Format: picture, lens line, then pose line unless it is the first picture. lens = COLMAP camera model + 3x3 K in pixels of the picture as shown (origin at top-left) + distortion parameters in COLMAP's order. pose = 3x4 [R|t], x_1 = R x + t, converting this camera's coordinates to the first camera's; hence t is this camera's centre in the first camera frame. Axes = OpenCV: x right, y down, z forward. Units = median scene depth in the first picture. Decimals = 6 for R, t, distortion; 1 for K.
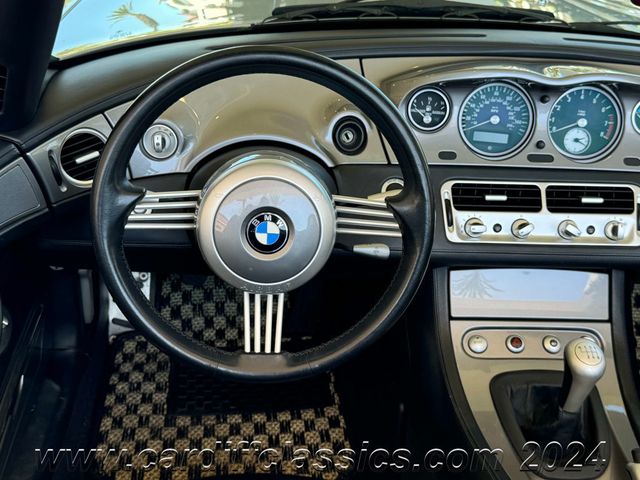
lens RADIAL K [[852.7, 0, 318.1], [0, 852.7, 235.0], [0, 0, 1]] dist [0.064695, 0.000000]
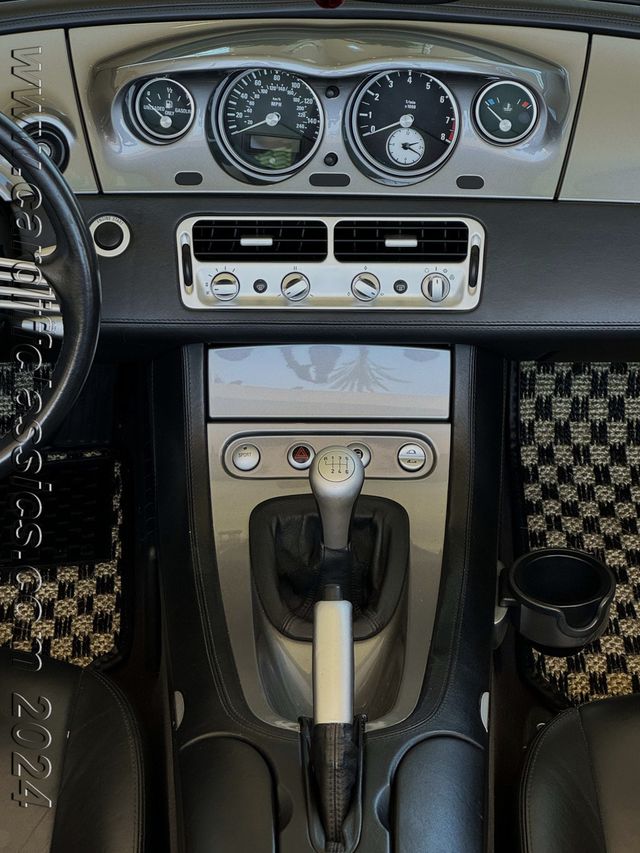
lens RADIAL K [[1946.0, 0, 325.9], [0, 1946.0, 425.4], [0, 0, 1]] dist [0.050585, 0.000000]
pose [[0.998497, -0.011283, -0.053635, 0.330361], [0.016569, 0.994934, 0.099159, -0.048858], [0.052244, -0.099899, 0.993625, -0.518823]]
